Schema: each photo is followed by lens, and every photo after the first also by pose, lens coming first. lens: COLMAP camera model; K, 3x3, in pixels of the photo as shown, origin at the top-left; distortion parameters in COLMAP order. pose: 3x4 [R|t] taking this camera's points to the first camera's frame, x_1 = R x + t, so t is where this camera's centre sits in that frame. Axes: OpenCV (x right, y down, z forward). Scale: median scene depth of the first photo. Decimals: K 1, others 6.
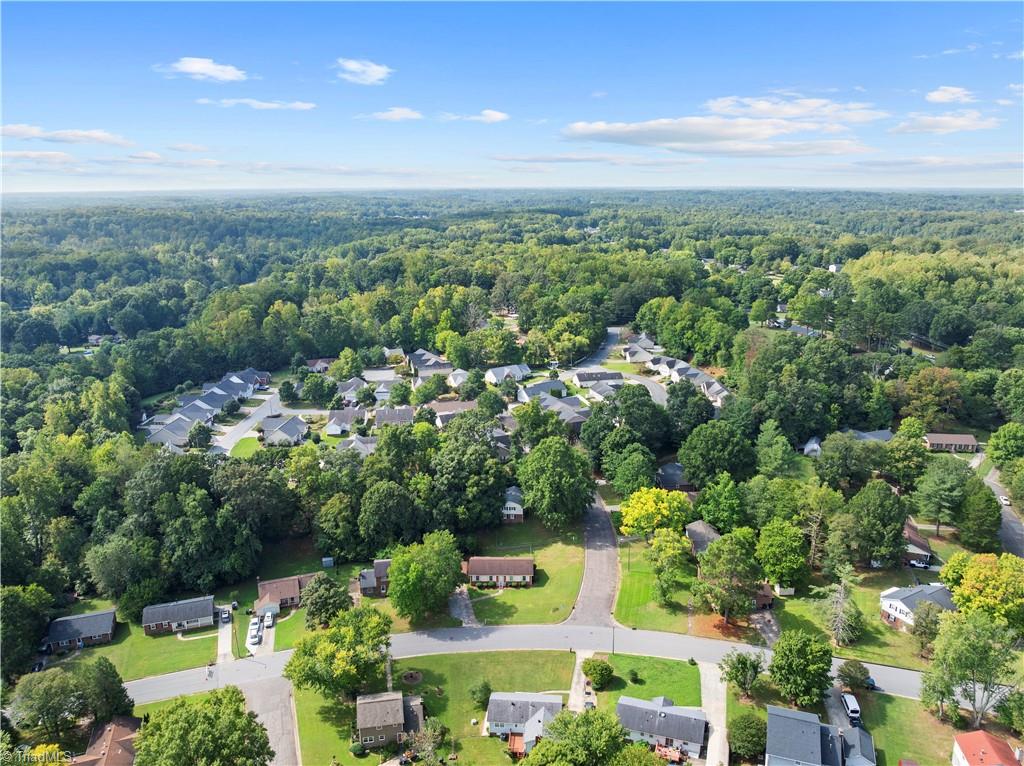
lens RADIAL K [[718.8, 0, 512.0], [0, 718.8, 383.0], [0, 0, 1]] dist [-0.034431, 0.002781]
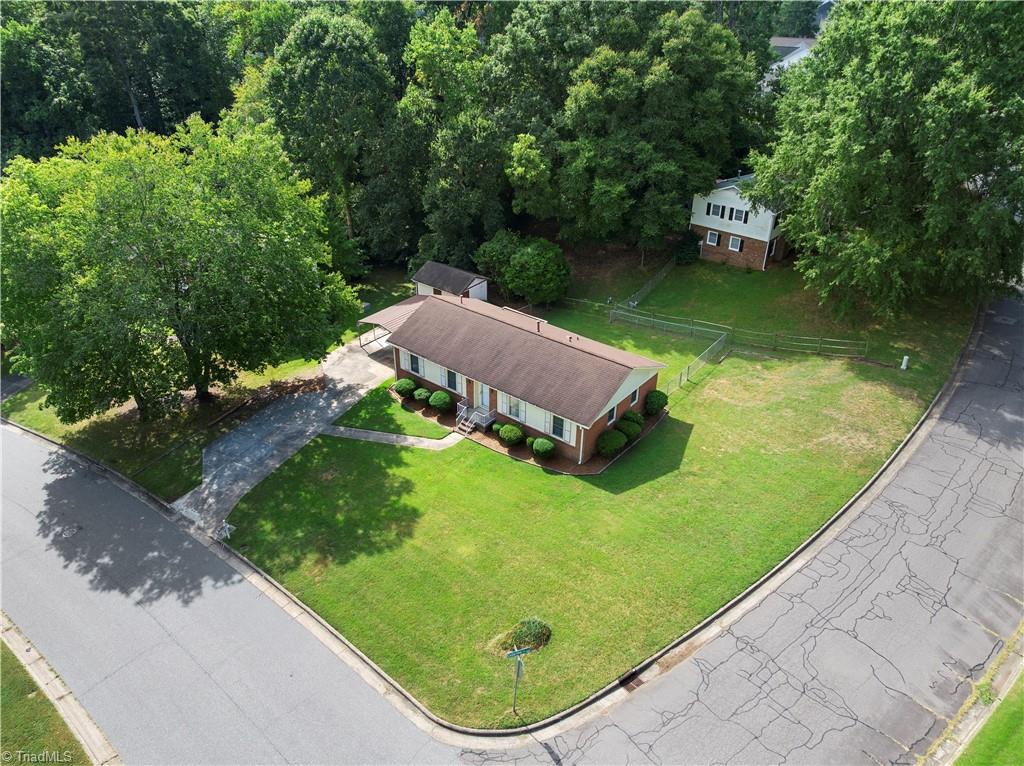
lens RADIAL K [[718.8, 0, 512.0], [0, 718.8, 383.0], [0, 0, 1]] dist [-0.034431, 0.002781]
pose [[0.789823, 0.325476, -0.519850, 0.120593], [-0.176838, 0.932432, 0.315116, 0.189282], [0.587288, -0.156957, 0.794013, 0.809941]]
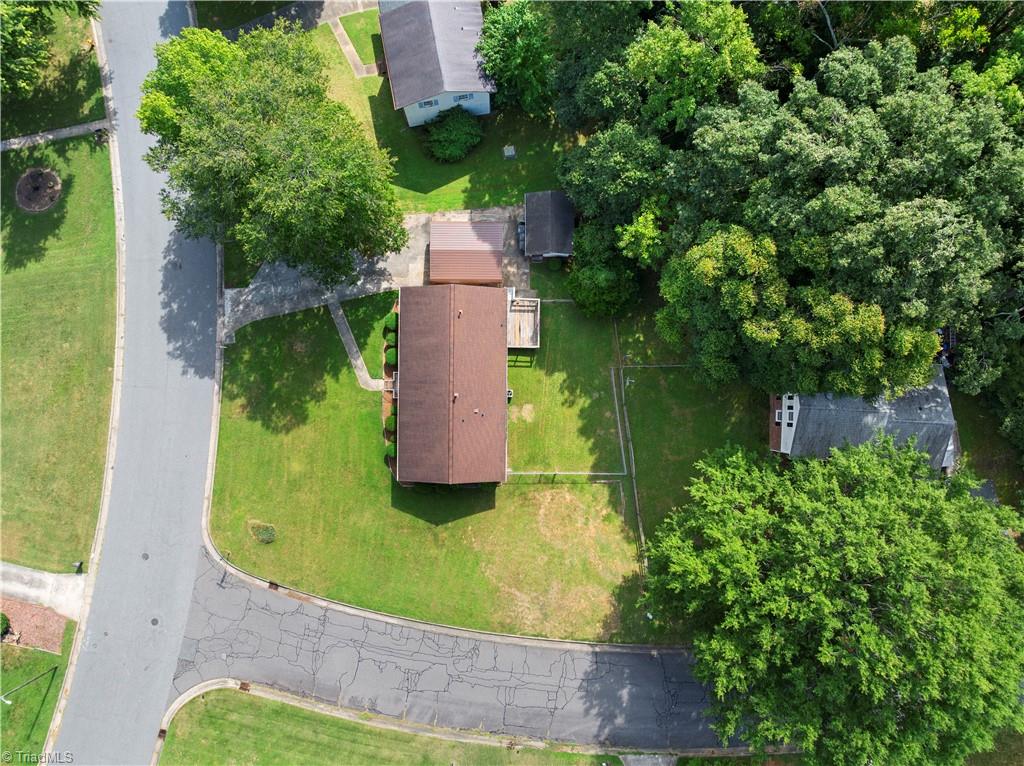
lens RADIAL K [[718.8, 0, 512.0], [0, 718.8, 383.0], [0, 0, 1]] dist [-0.034431, 0.002781]
pose [[0.006178, 0.999840, -0.016761, -0.009887], [-0.286338, 0.017829, 0.957963, -0.068745], [0.958109, -0.001119, 0.286402, 0.950927]]
